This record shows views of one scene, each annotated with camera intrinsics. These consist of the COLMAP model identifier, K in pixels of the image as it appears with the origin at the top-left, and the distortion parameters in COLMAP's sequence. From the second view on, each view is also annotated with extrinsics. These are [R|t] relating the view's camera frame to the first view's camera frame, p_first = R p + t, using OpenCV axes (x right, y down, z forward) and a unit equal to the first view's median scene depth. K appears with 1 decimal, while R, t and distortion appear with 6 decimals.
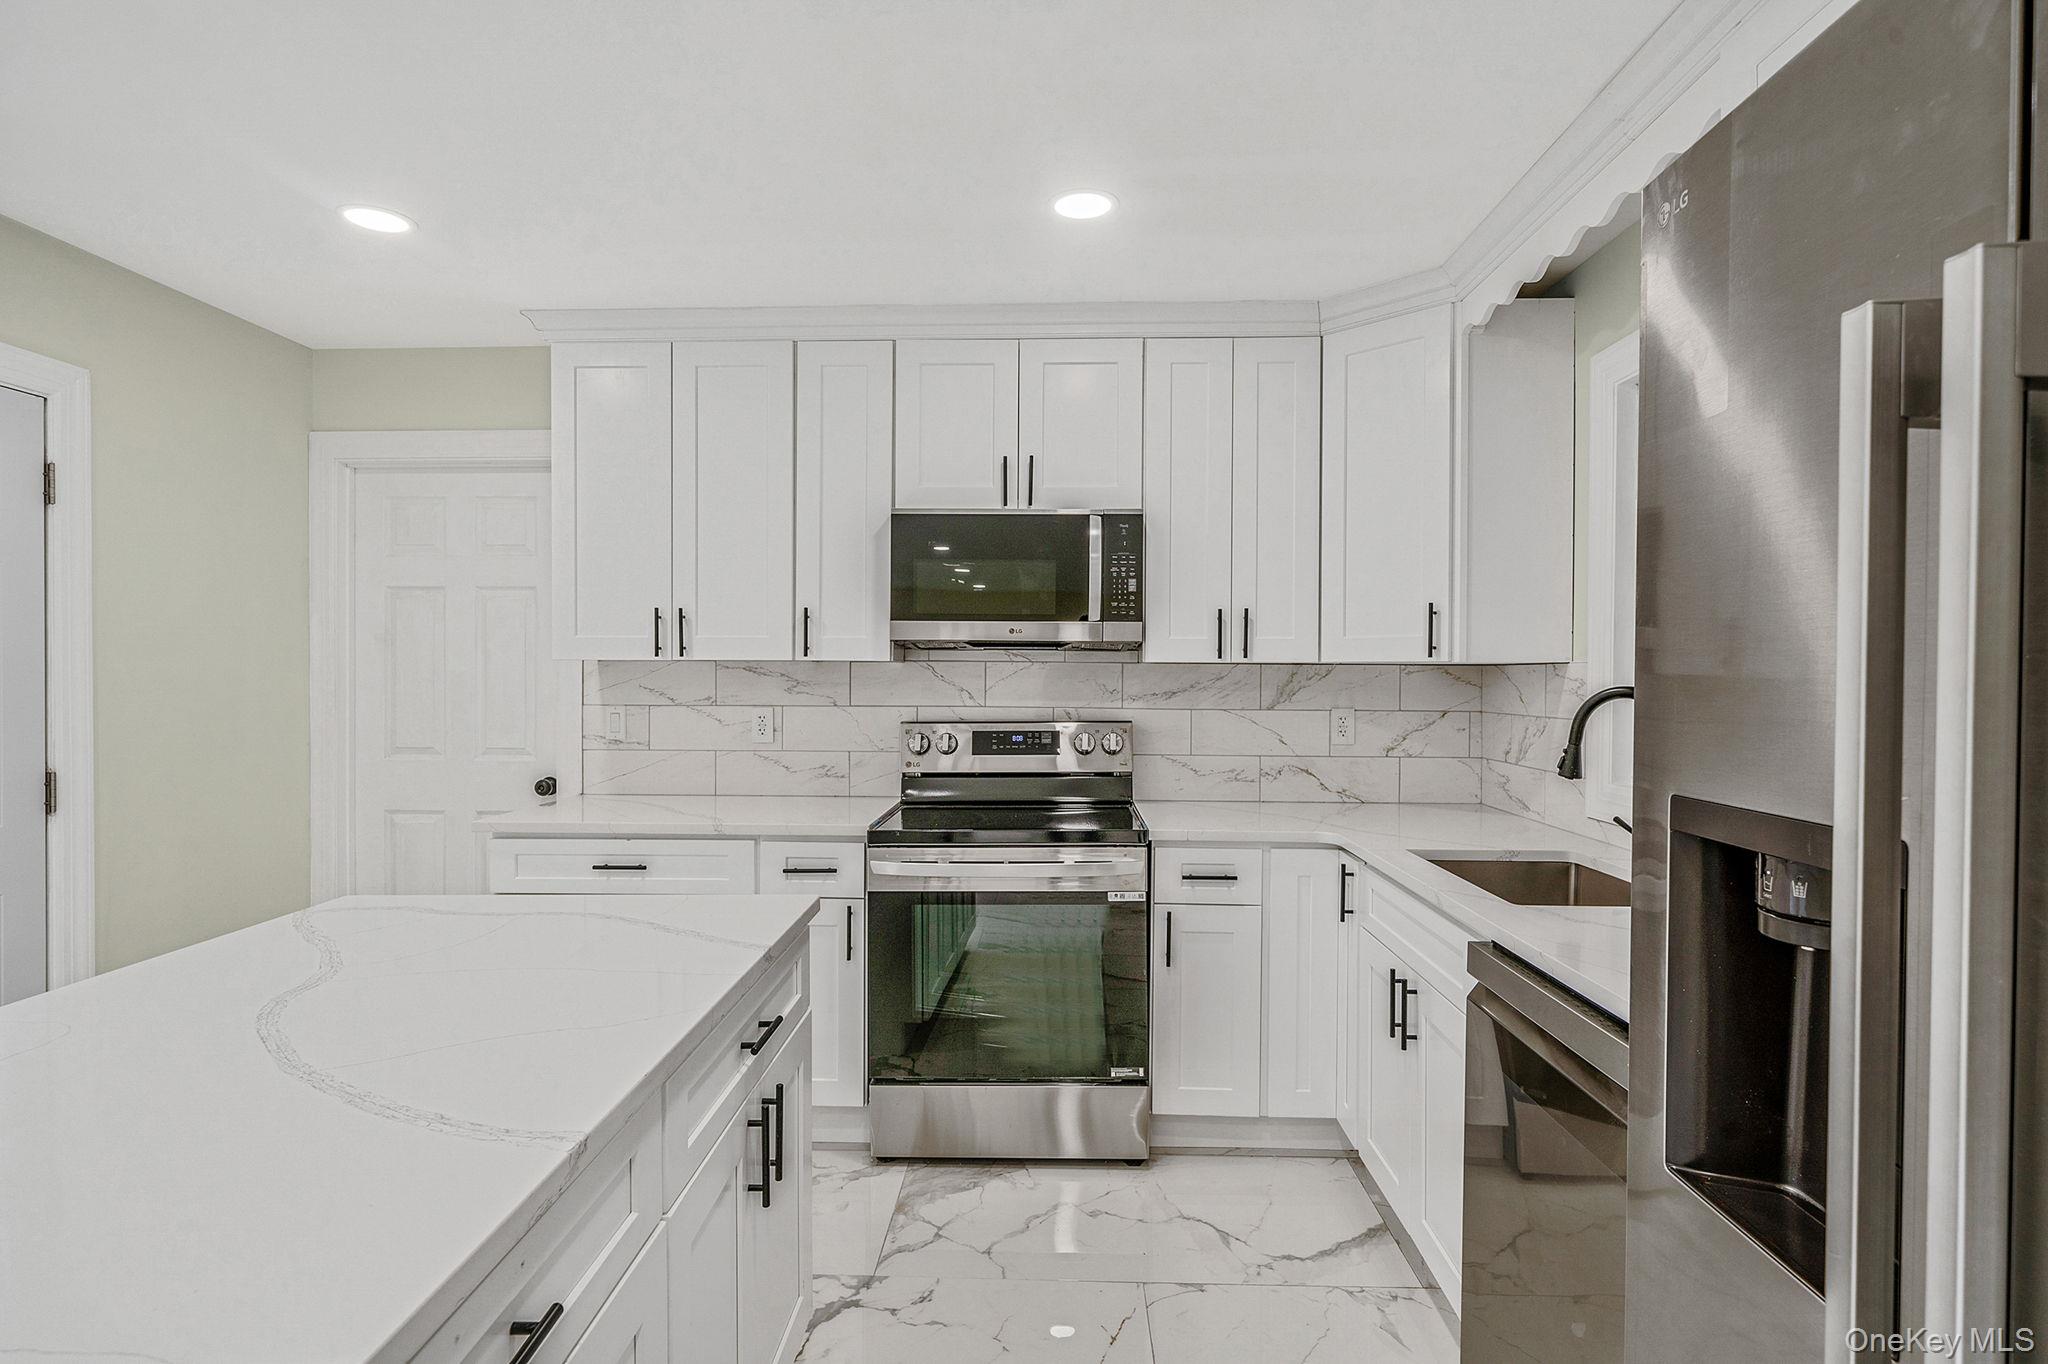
lens RADIAL K [[1030.8, 0, 1035.6], [0, 1030.8, 682.0], [0, 0, 1]] dist [0.006589, 0.001602]
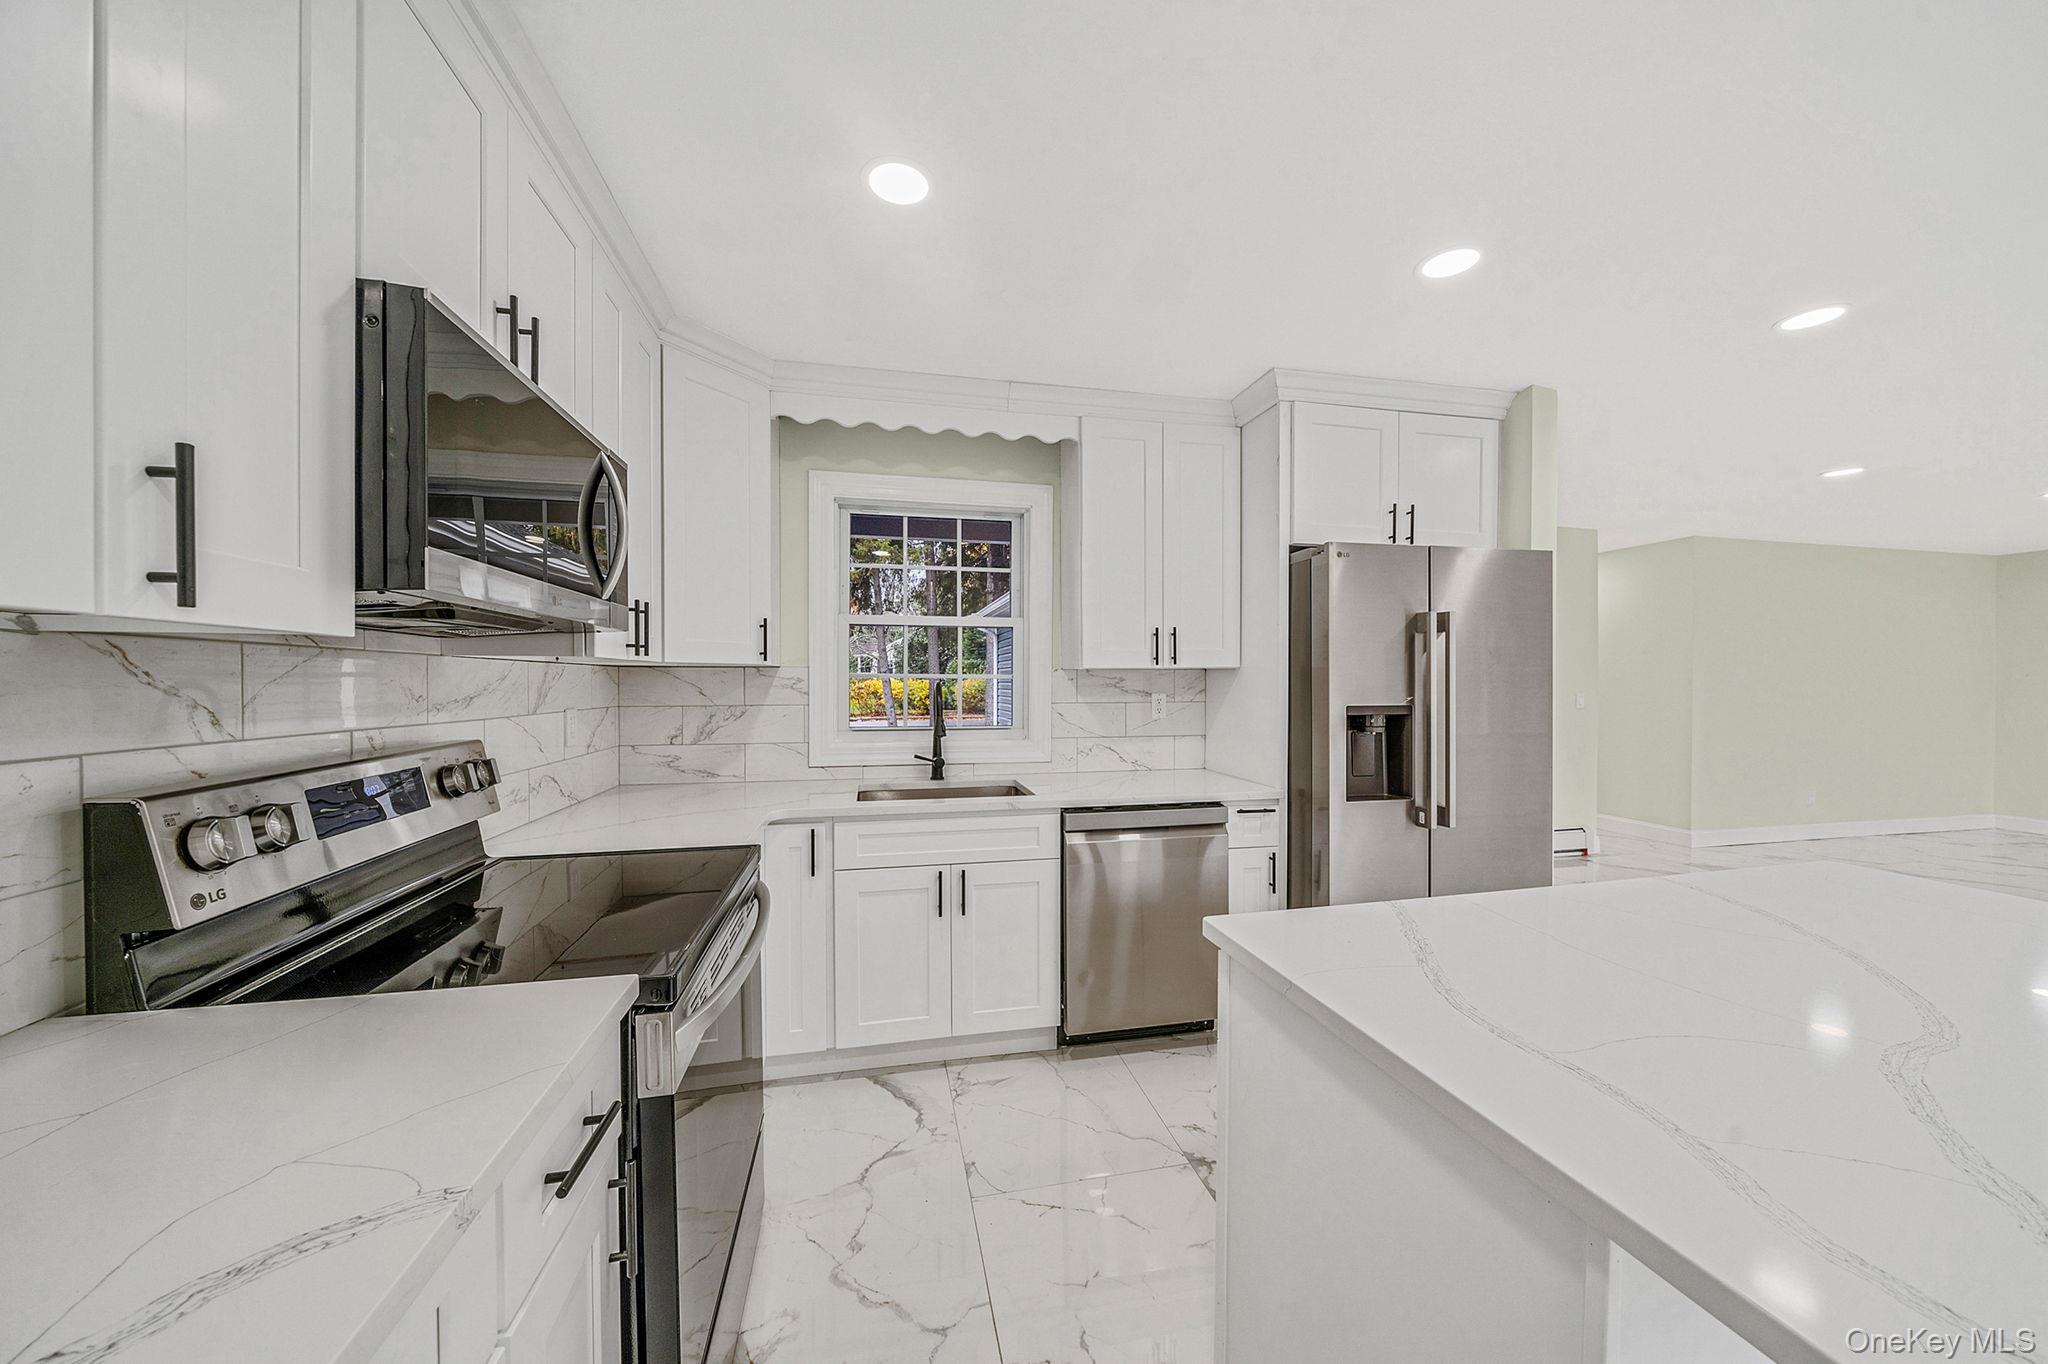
lens RADIAL K [[695.2, 0, 1021.1], [0, 695.2, 684.7], [0, 0, 1]] dist [-0.001781, -0.000035]
pose [[-0.238695, -0.010300, 0.971040, -0.481361], [0.005212, 0.999916, 0.011887, -0.003006], [-0.971081, 0.007899, -0.238621, 0.820535]]
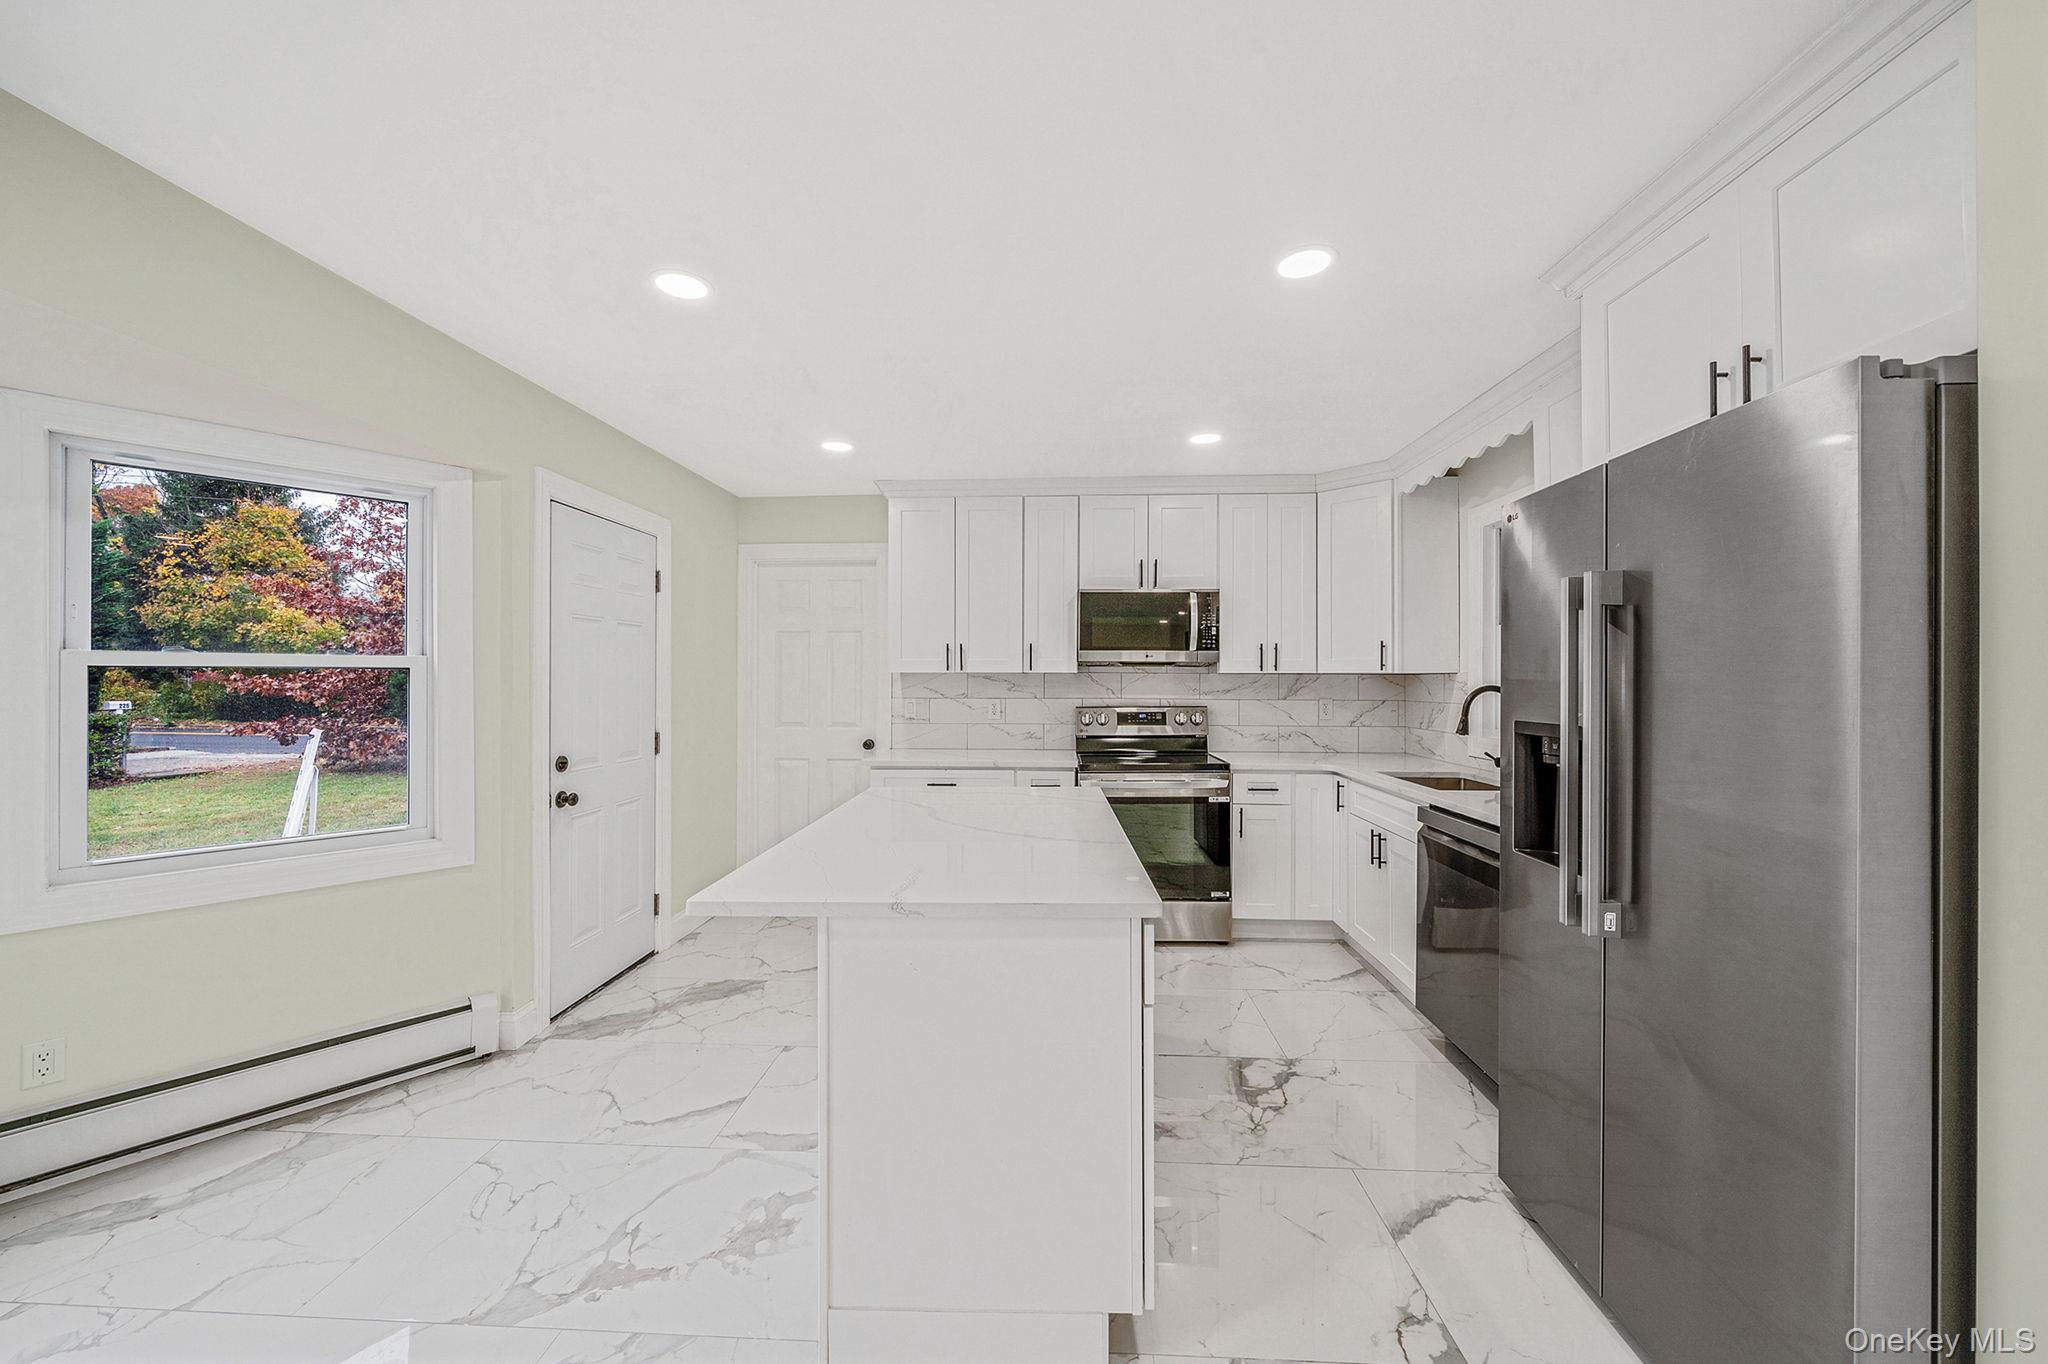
lens RADIAL K [[756.7, 0, 1033.0], [0, 756.7, 675.9], [0, 0, 1]] dist [0.007063, -0.000035]
pose [[0.999917, -0.002120, -0.012717, -0.205131], [0.001958, 0.999917, -0.012735, 0.001657], [0.012743, 0.012709, 0.999838, -0.332779]]
